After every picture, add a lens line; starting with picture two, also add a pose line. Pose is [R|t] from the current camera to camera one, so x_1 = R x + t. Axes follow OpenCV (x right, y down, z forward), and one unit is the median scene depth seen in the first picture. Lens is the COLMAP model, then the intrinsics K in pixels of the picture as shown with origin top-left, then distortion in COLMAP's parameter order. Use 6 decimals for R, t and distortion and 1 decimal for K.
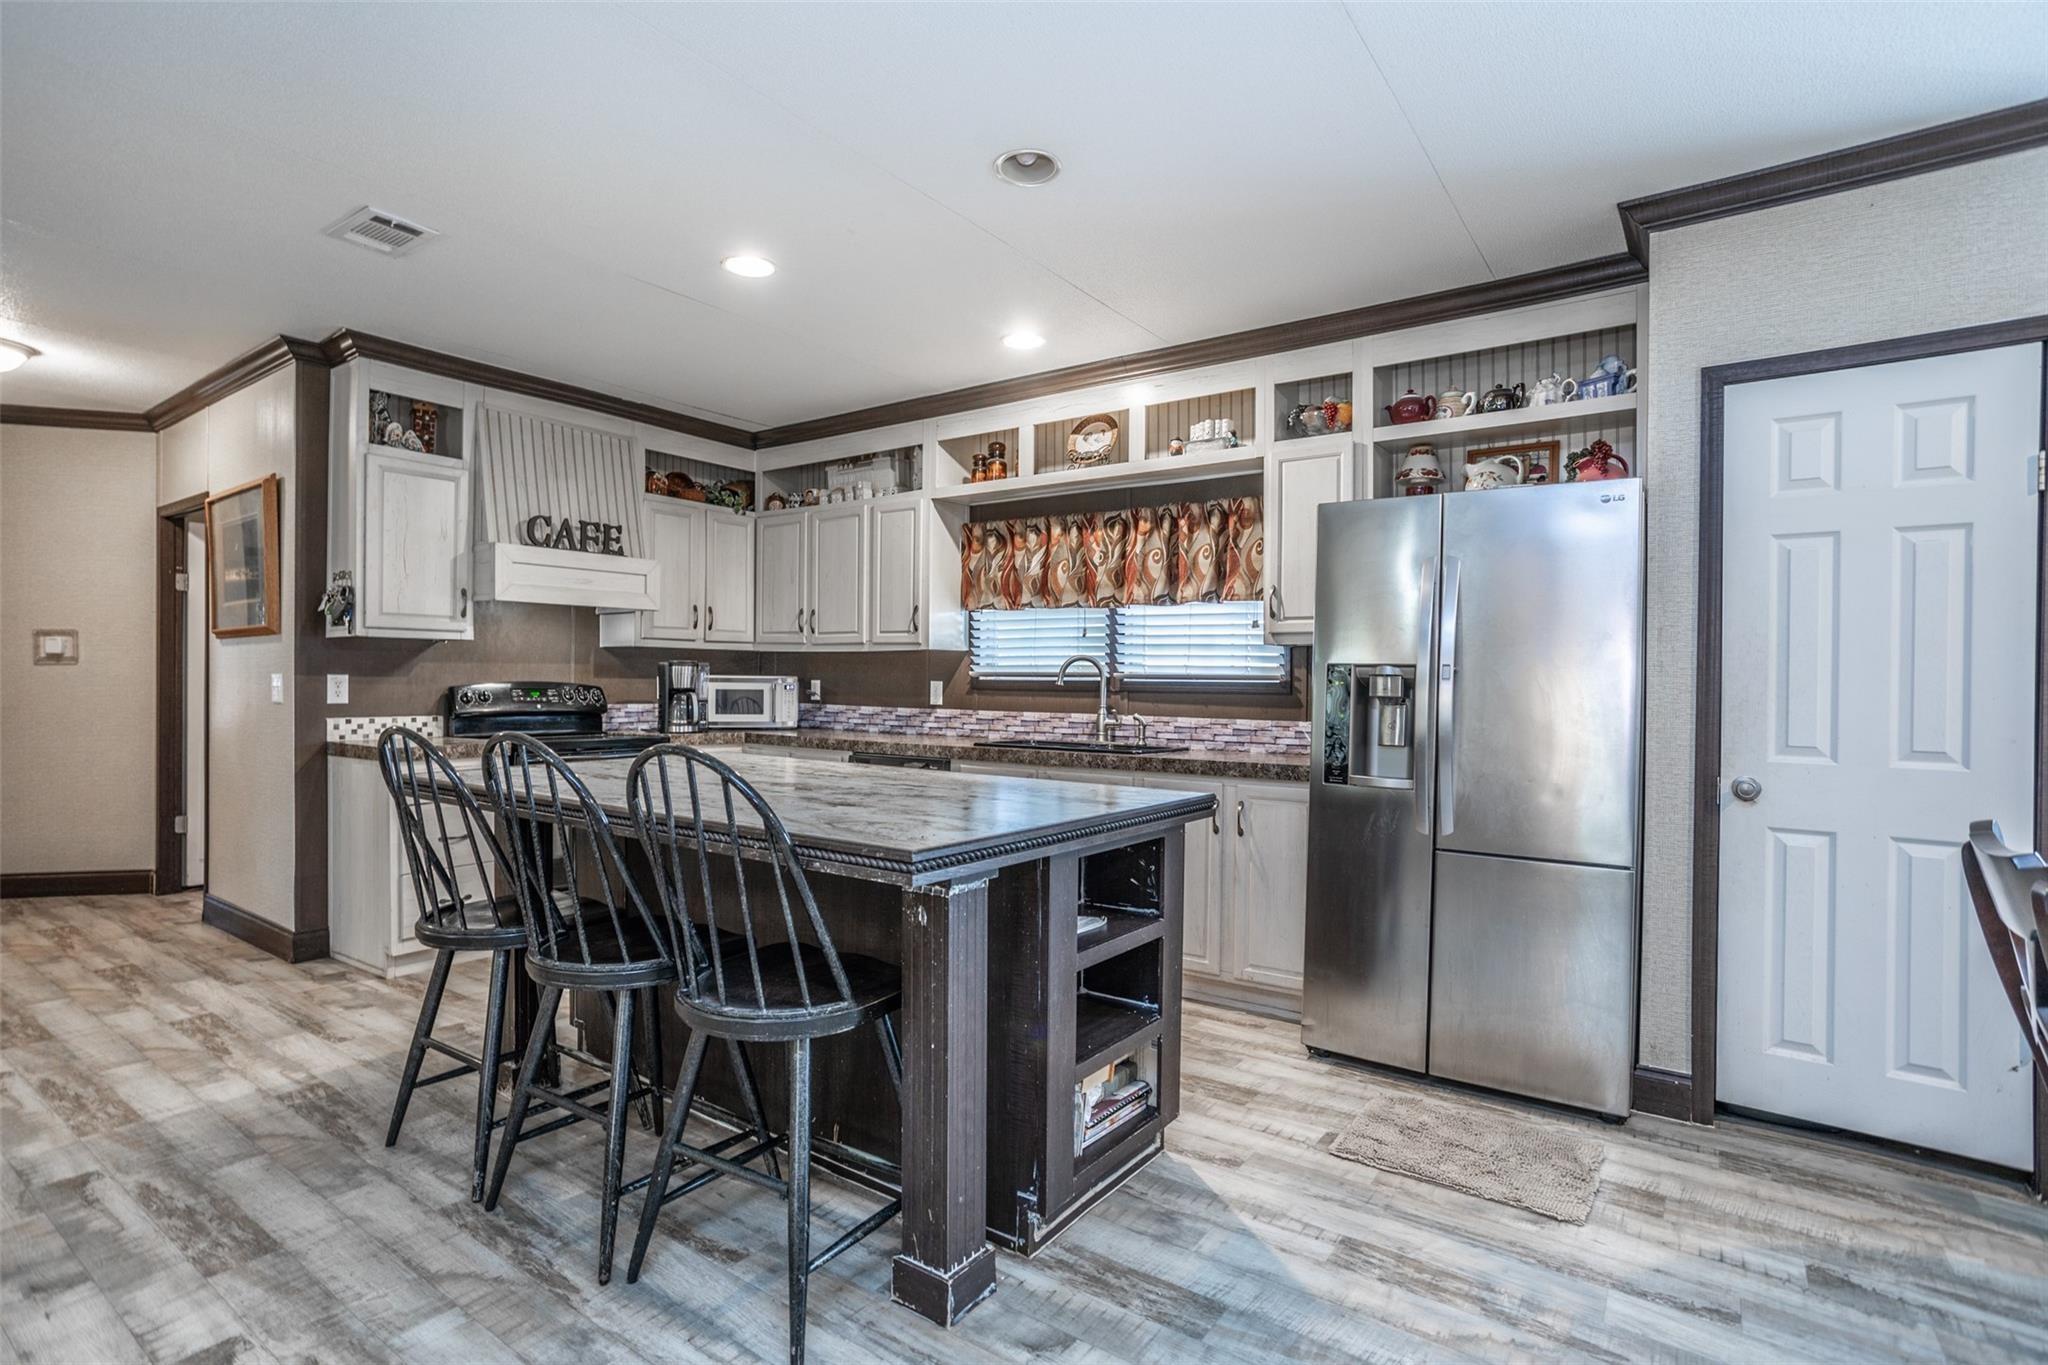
lens RADIAL K [[978.7, 0, 1012.3], [0, 978.7, 680.8], [0, 0, 1]] dist [-0.041853, 0.027534]
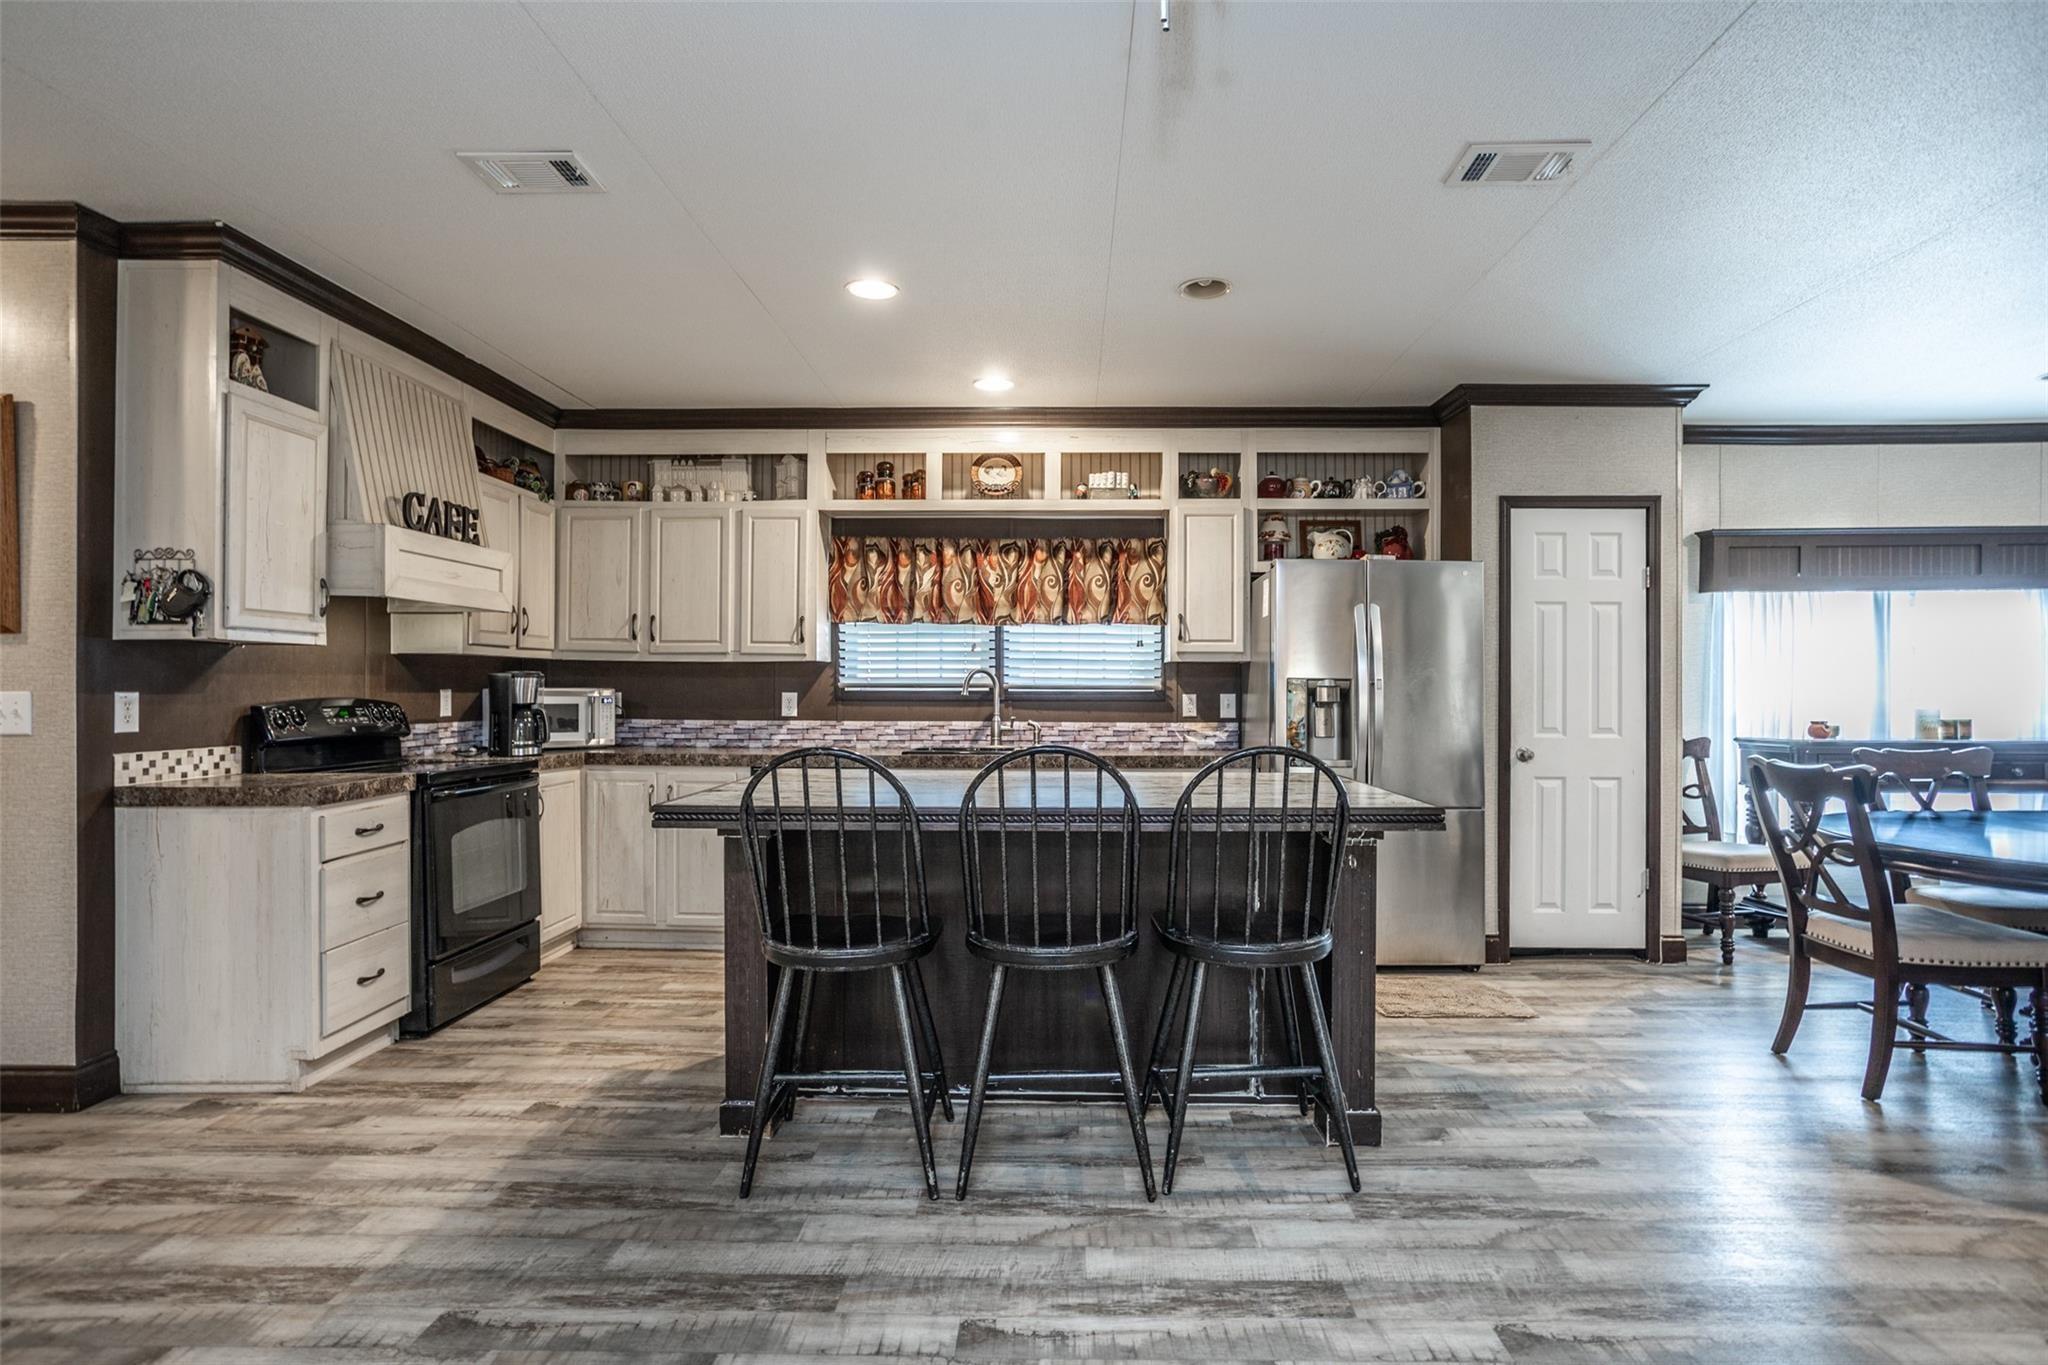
lens RADIAL K [[1036.8, 0, 1026.2], [0, 1036.8, 676.8], [0, 0, 1]] dist [-0.045145, 0.034359]
pose [[0.829296, -0.000811, 0.558809, -0.541486], [0.005853, 0.999957, -0.007236, -0.007713], [-0.558779, 0.009272, 0.829265, 0.009479]]
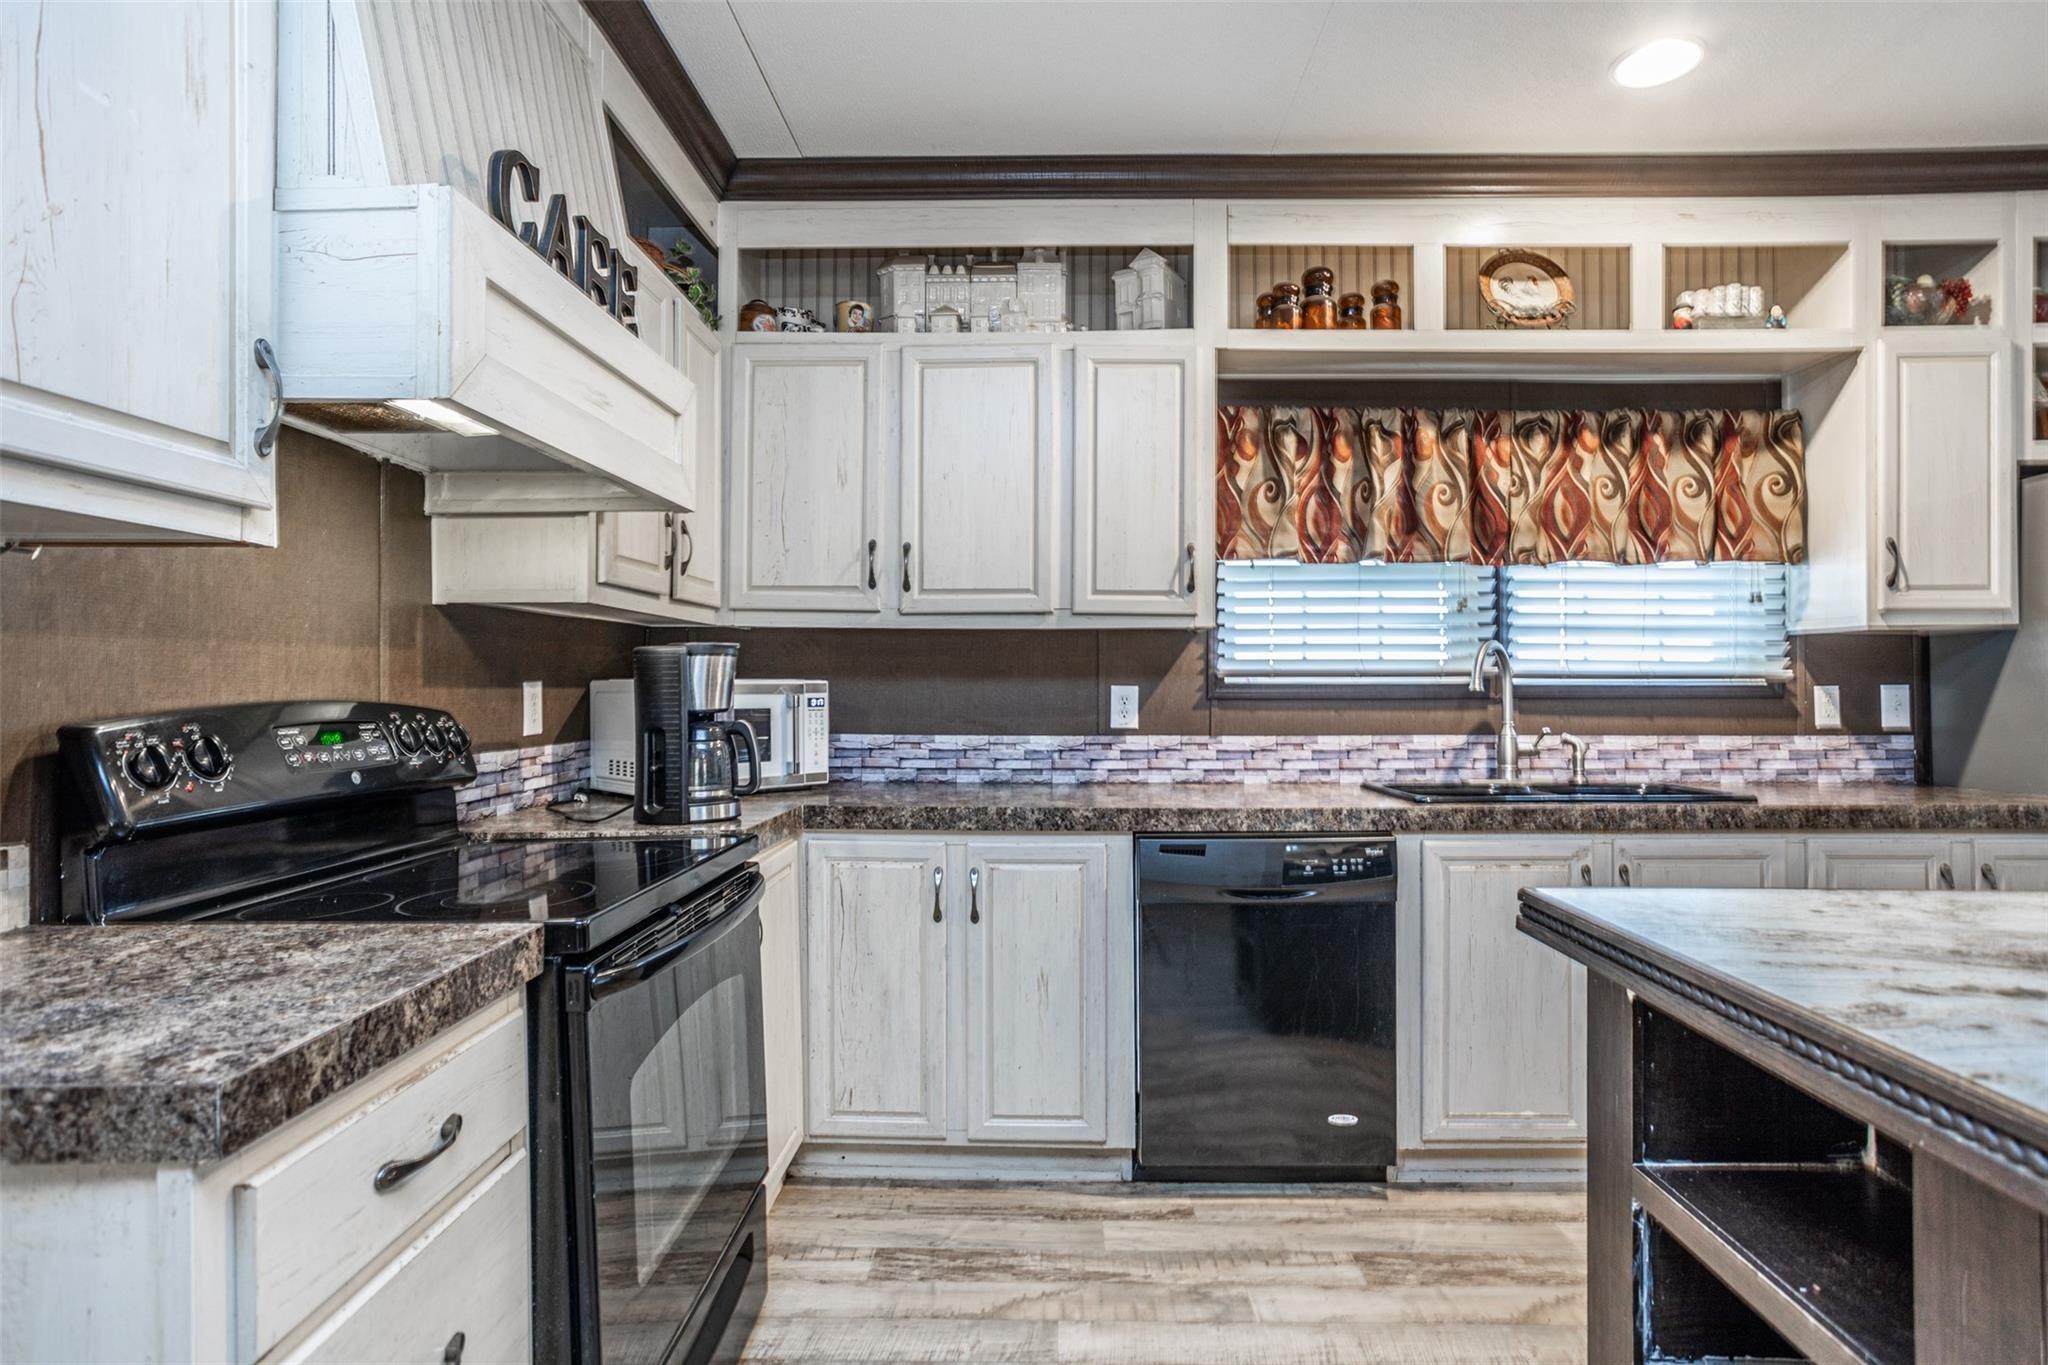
lens RADIAL K [[1036.8, 0, 1026.2], [0, 1036.8, 676.8], [0, 0, 1]] dist [-0.045145, 0.034359]
pose [[0.822785, -0.005803, 0.568323, -0.539071], [0.008605, 0.999960, -0.002247, -0.004720], [-0.568288, 0.006740, 0.822802, 0.644291]]
